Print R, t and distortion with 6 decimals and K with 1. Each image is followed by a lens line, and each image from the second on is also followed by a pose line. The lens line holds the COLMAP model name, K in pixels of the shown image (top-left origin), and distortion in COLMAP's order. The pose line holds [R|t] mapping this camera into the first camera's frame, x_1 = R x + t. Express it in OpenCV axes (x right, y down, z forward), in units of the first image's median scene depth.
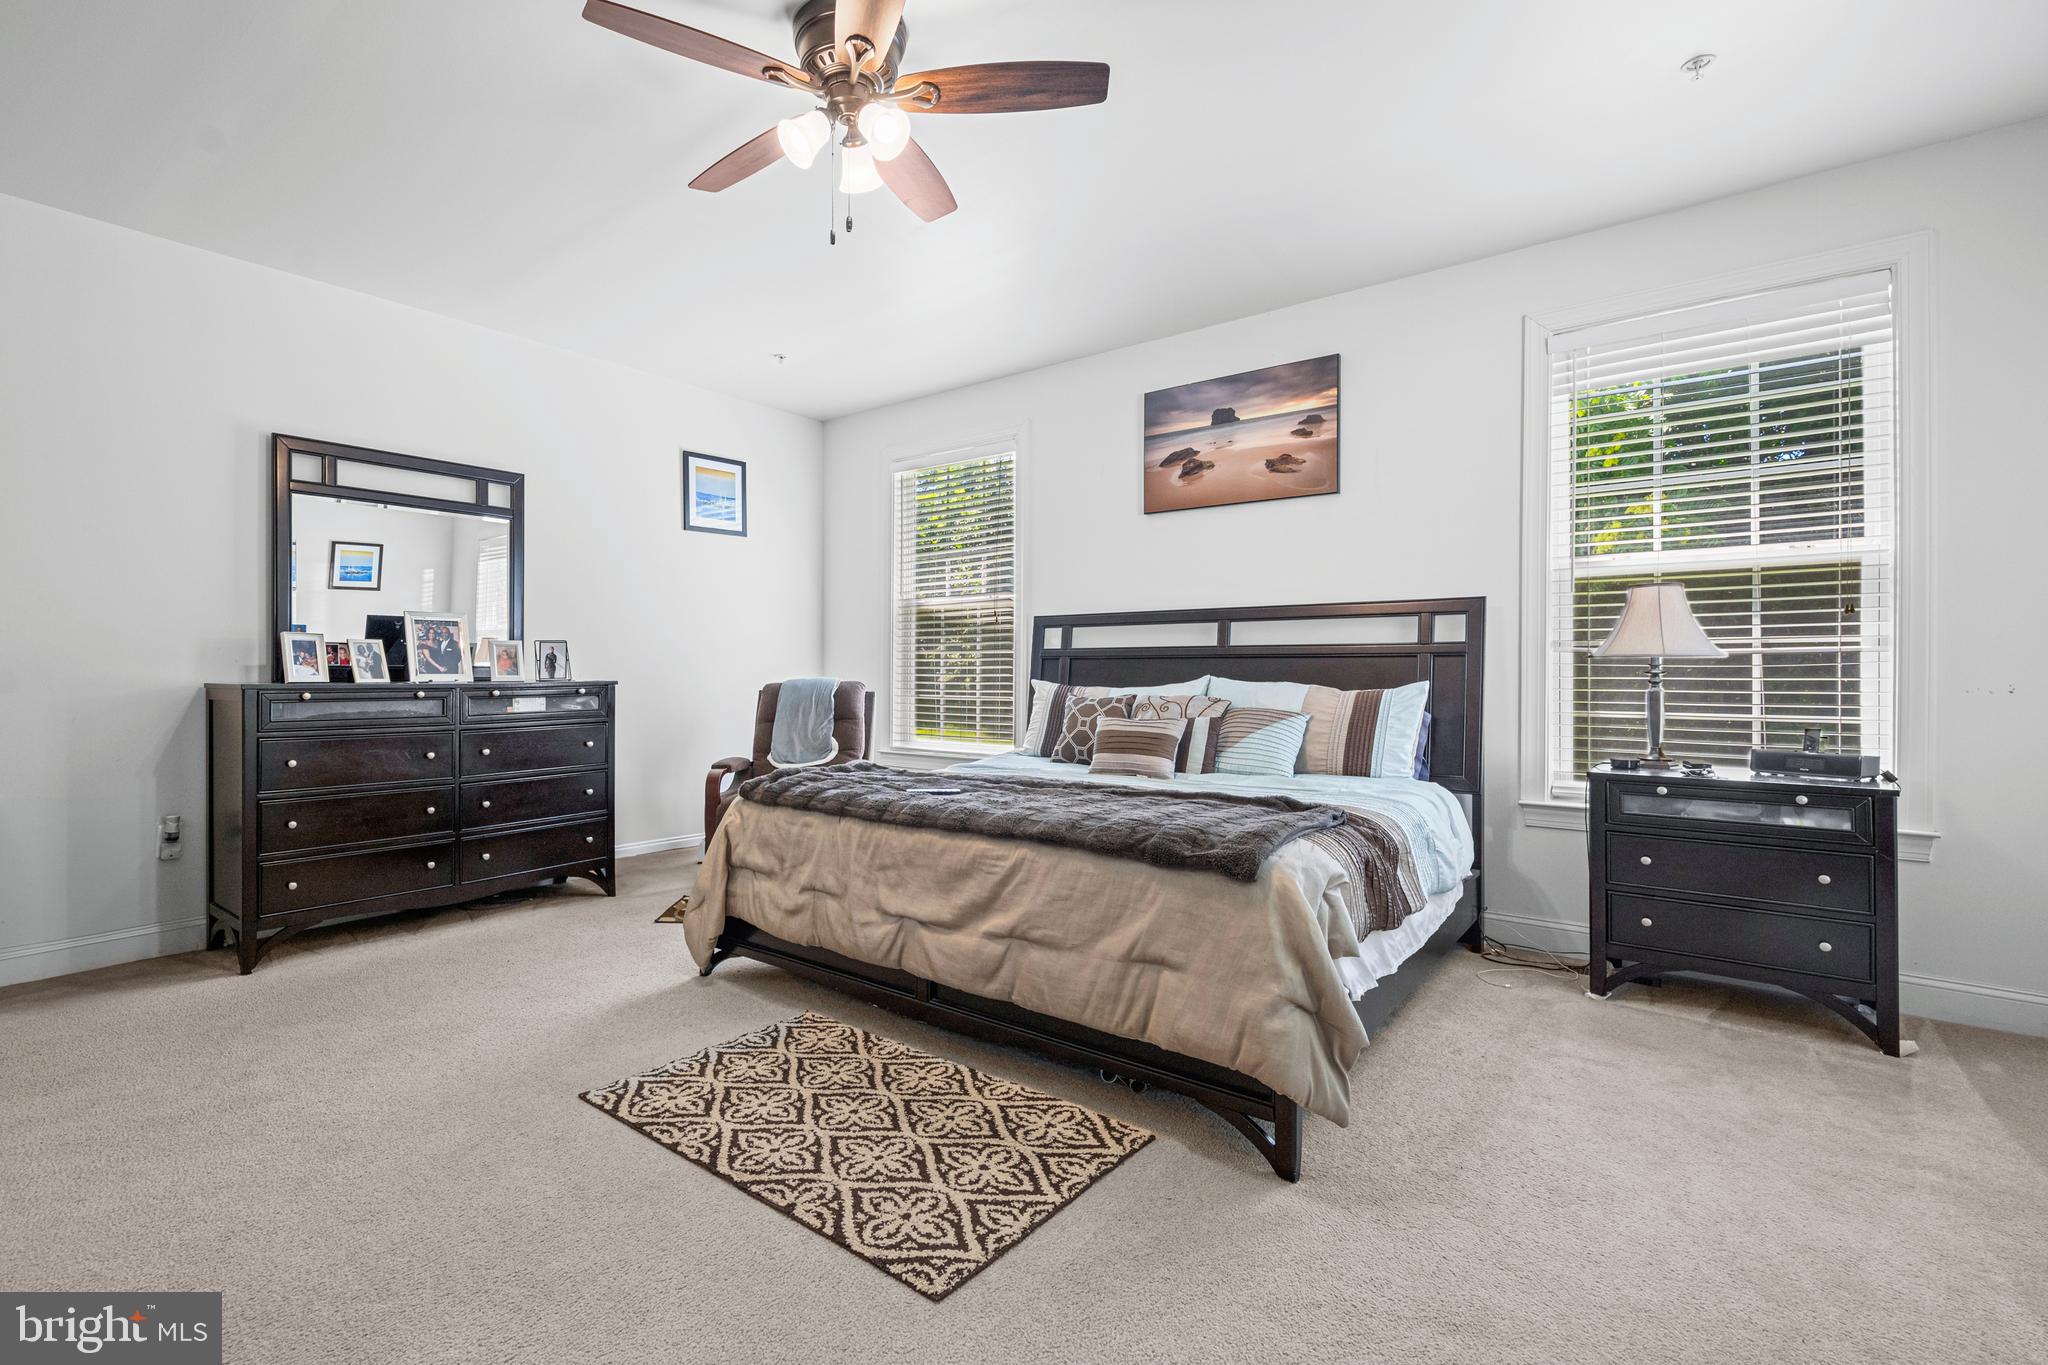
lens RADIAL K [[1009.6, 0, 1026.8], [0, 1009.6, 674.7], [0, 0, 1]] dist [0.020677, -0.000233]
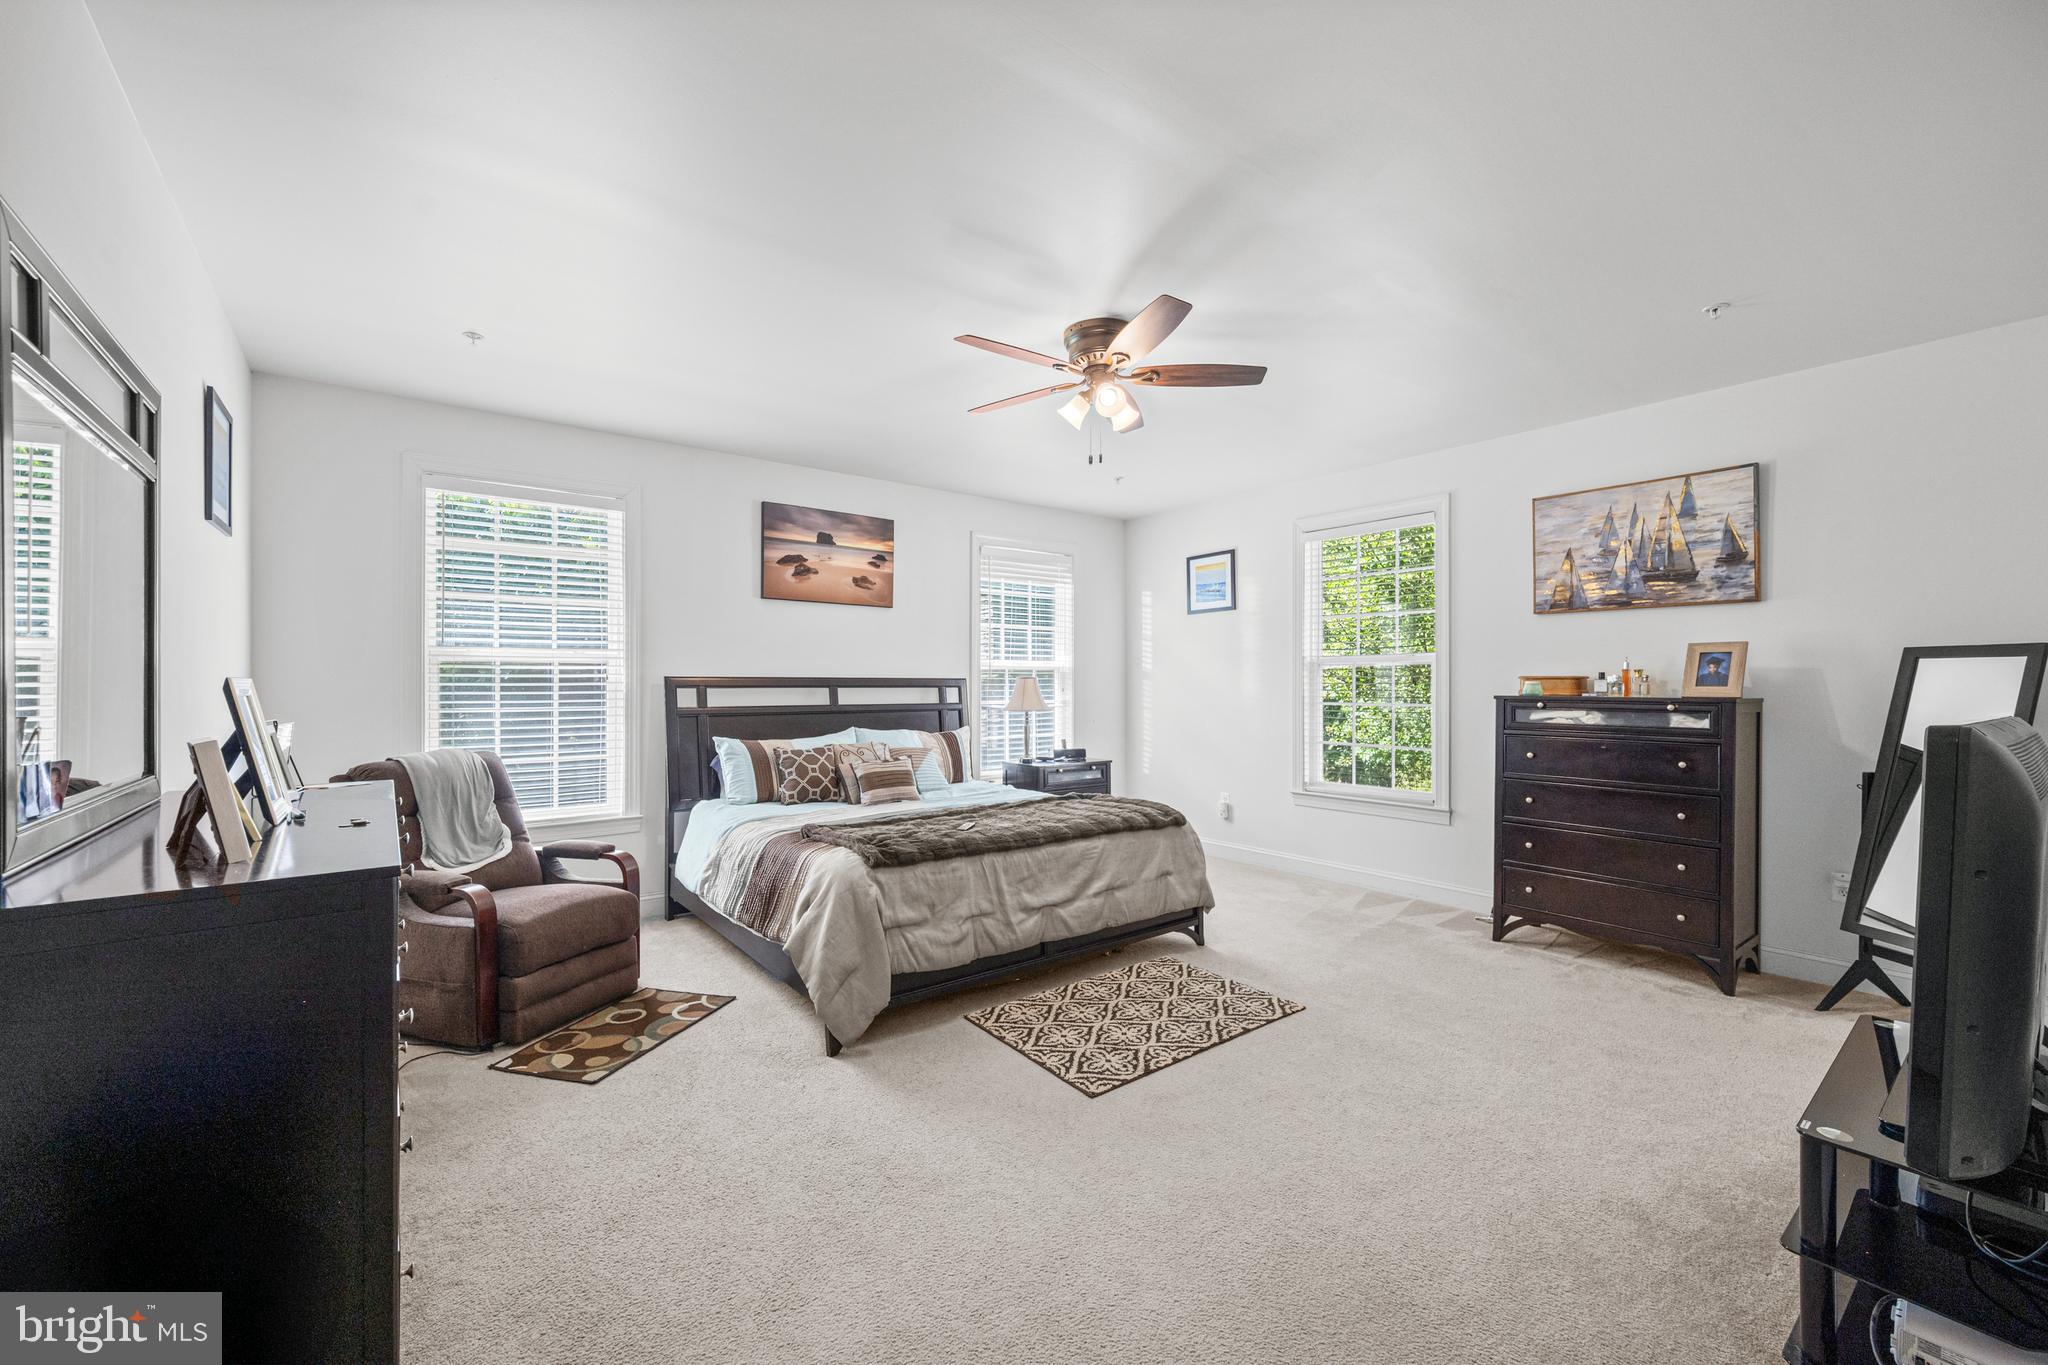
lens RADIAL K [[810.4, 0, 1020.9], [0, 810.4, 681.4], [0, 0, 1]] dist [-0.000621, -0.000266]
pose [[0.201317, 0.002762, 0.979522, -0.895772], [-0.001025, 0.999996, -0.002609, -0.061154], [-0.979526, -0.000479, 0.201319, 0.548238]]
